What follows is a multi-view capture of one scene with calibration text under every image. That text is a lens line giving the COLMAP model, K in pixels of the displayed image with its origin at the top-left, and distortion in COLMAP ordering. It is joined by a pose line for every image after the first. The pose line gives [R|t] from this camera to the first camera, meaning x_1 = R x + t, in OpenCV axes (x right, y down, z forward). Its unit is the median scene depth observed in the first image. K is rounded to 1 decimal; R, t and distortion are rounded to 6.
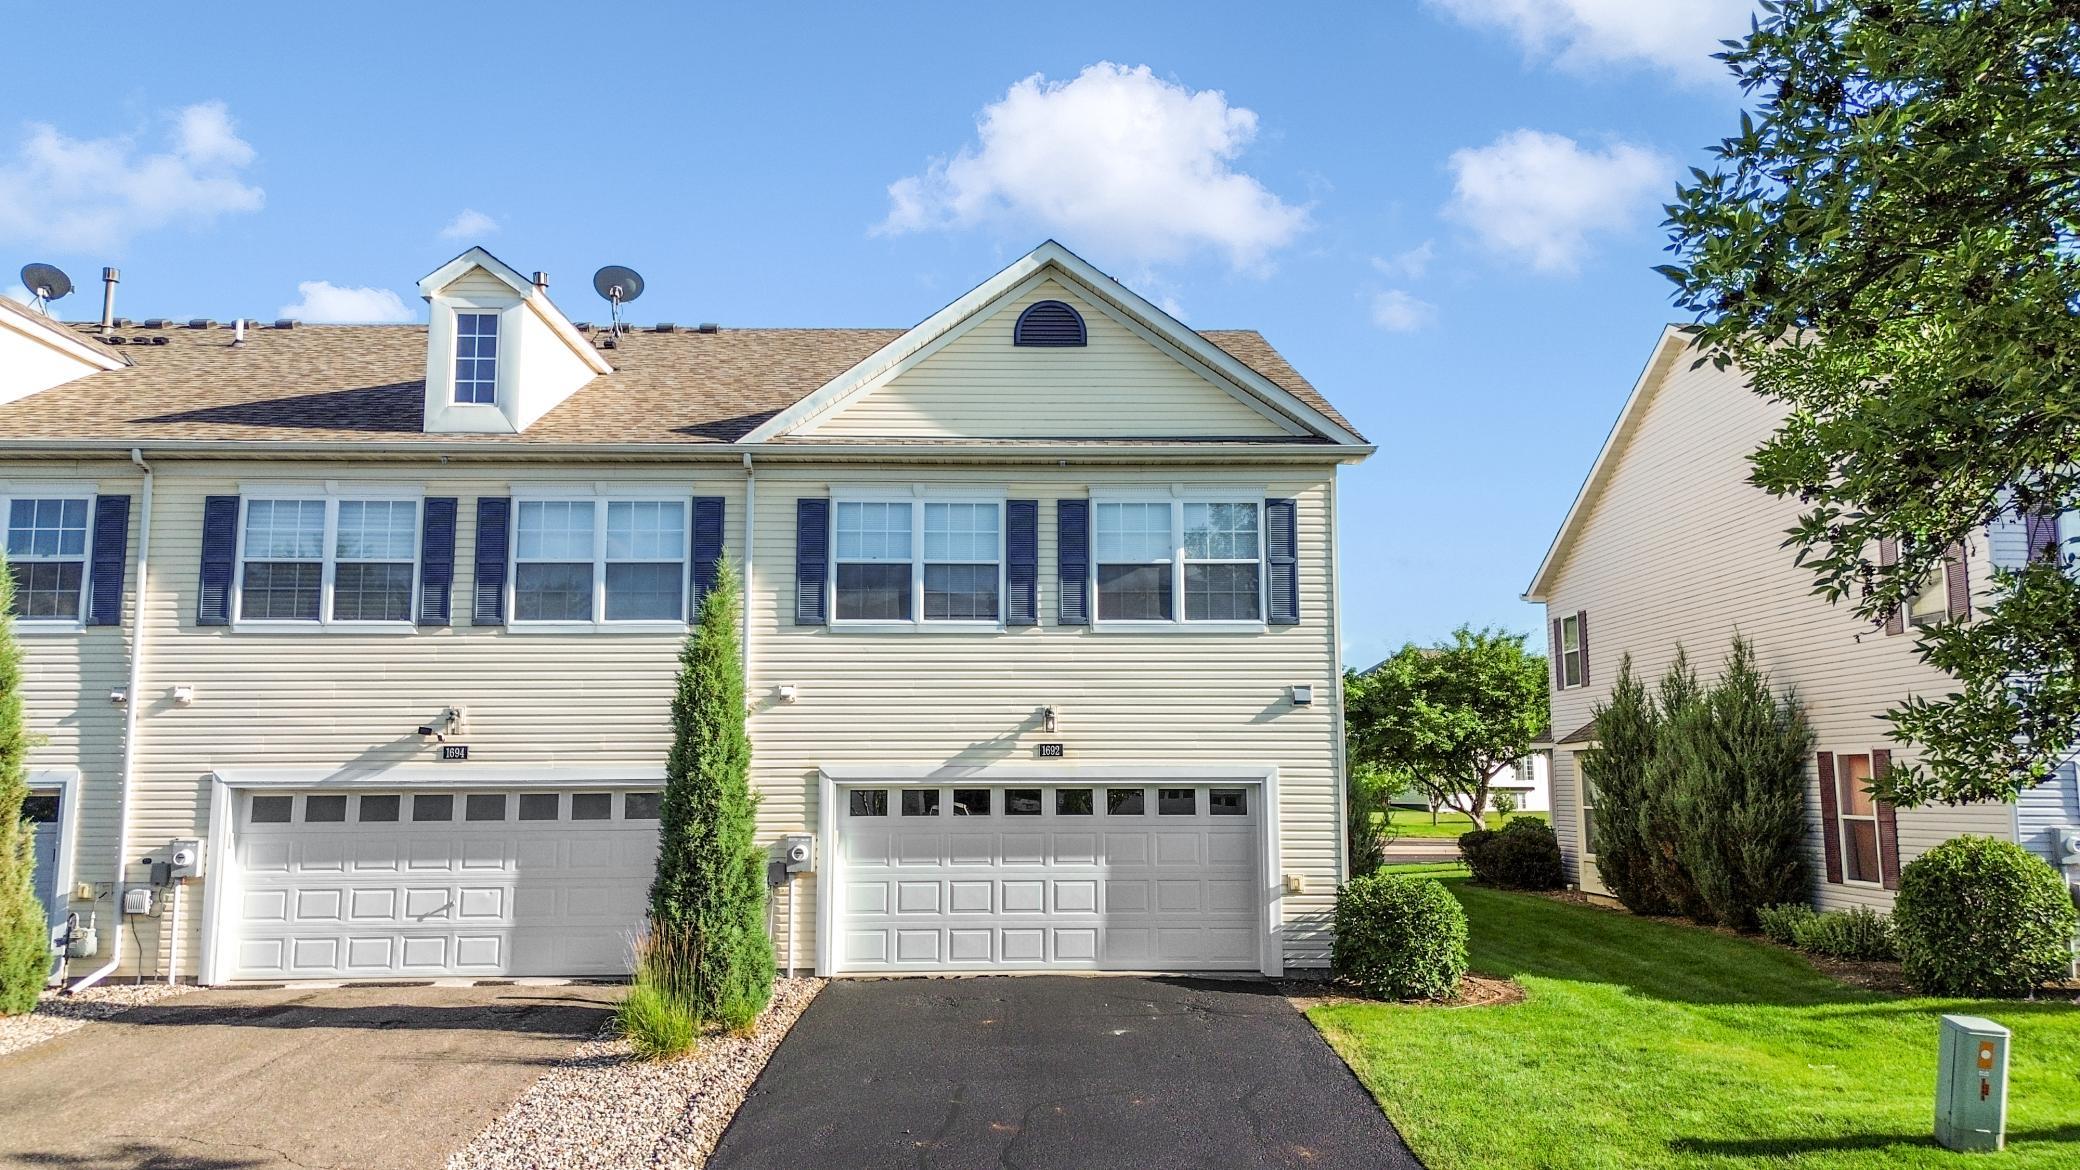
lens RADIAL K [[1478.2, 0, 1034.8], [0, 1478.2, 585.6], [0, 0, 1]] dist [0.088556, -0.098436]
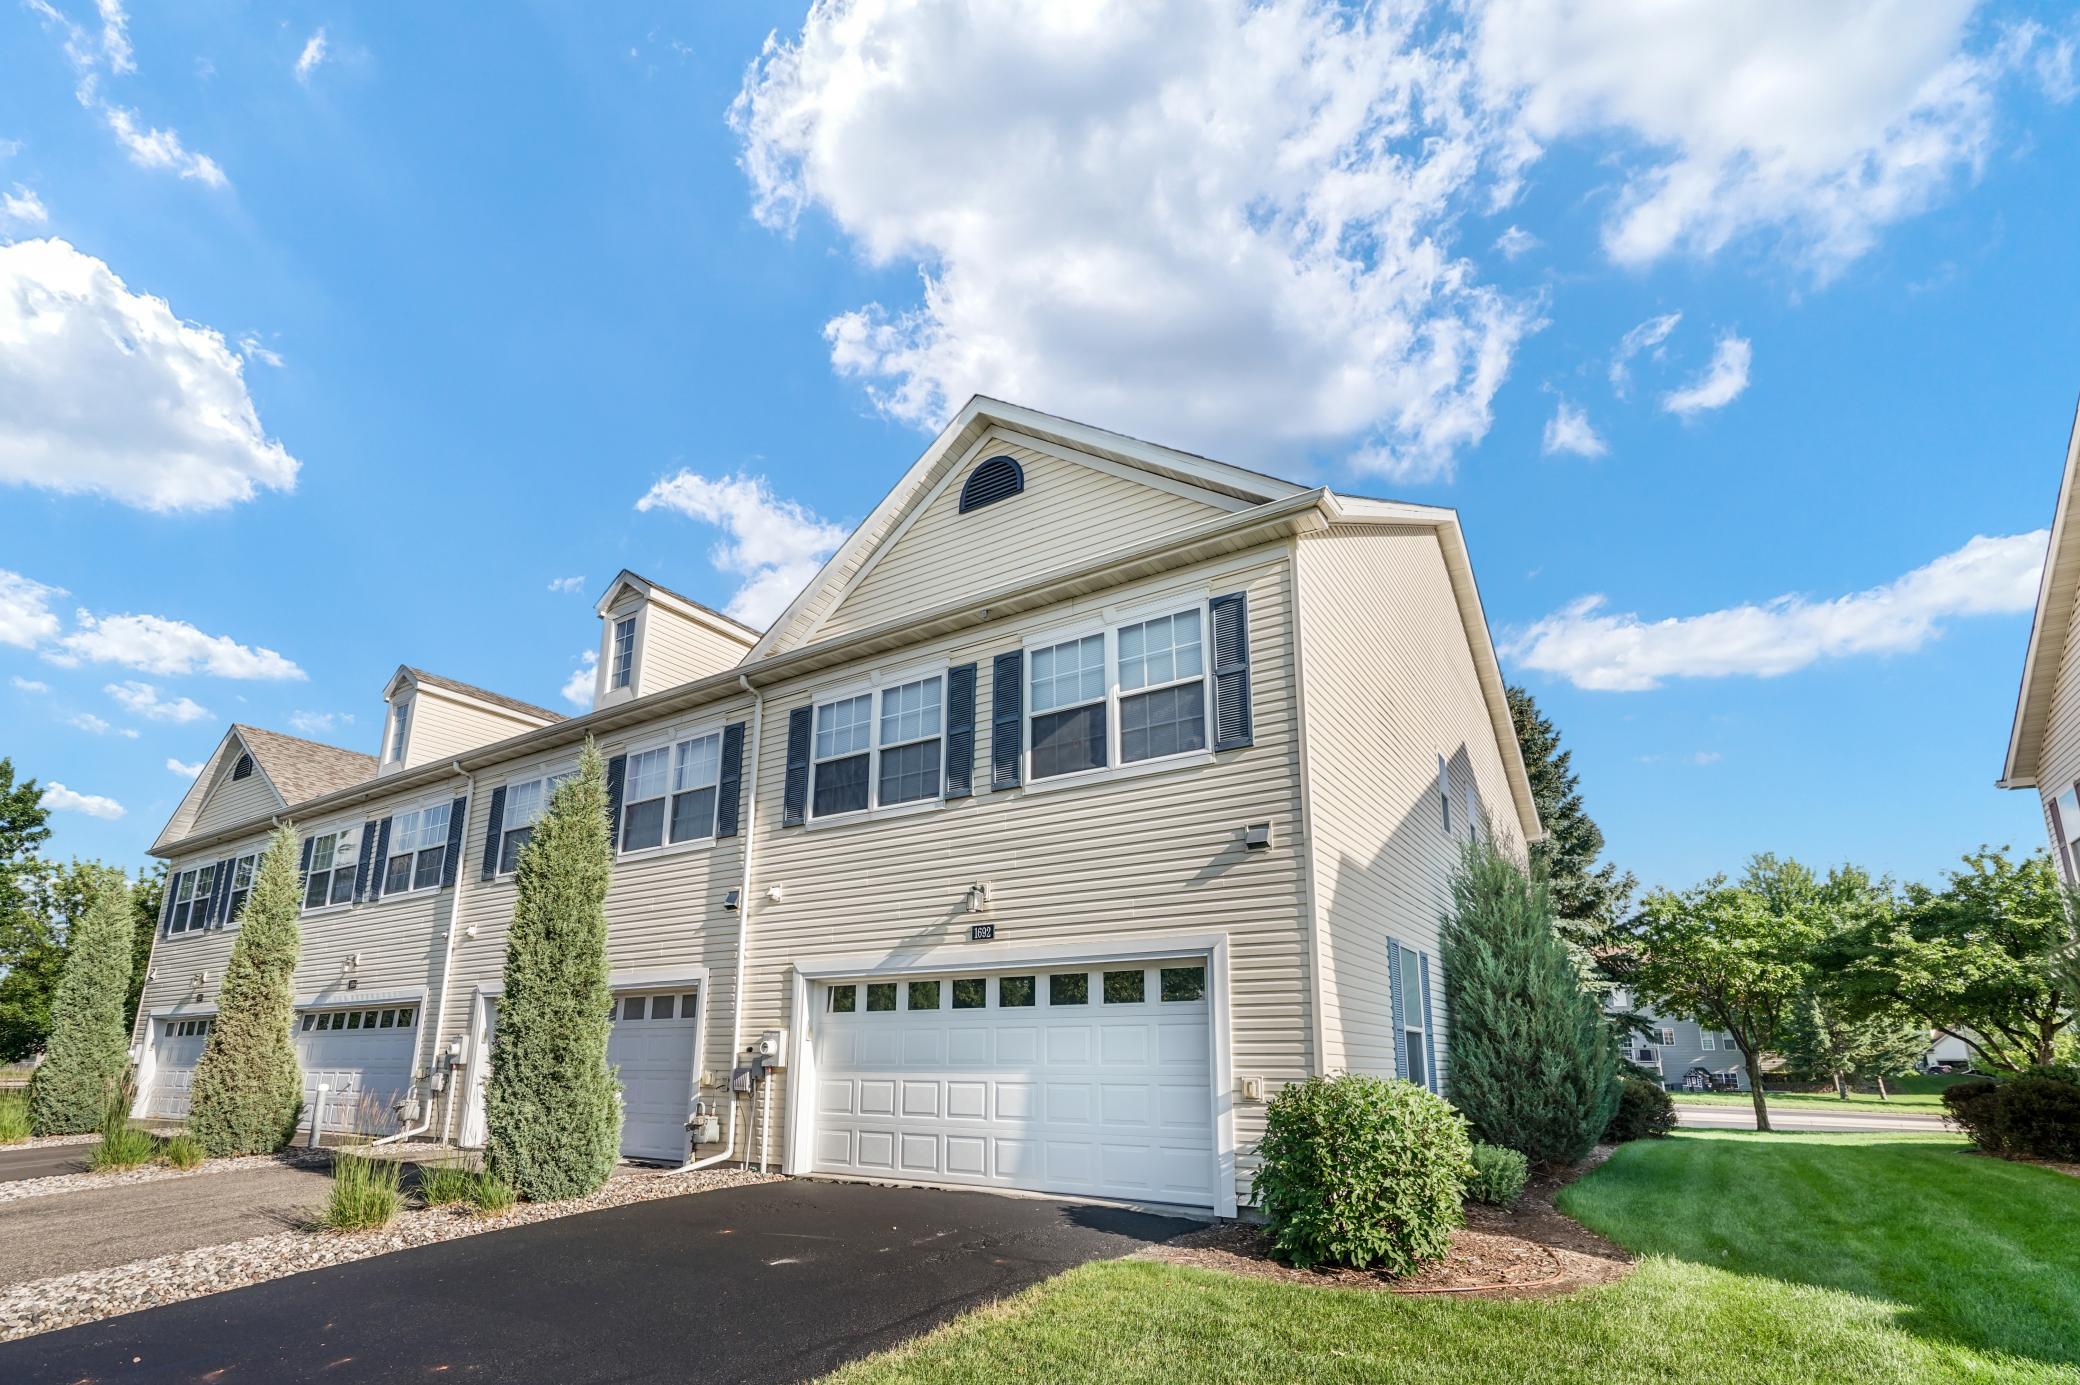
lens RADIAL K [[1017.7, 0, 1002.0], [0, 1017.7, 852.9], [0, 0, 1]] dist [0.015501, 0.000178]
pose [[0.816011, -0.111564, -0.567167, 0.365148], [0.058017, 0.992051, -0.111668, 0.131943], [0.575117, 0.058218, 0.815997, 0.507212]]
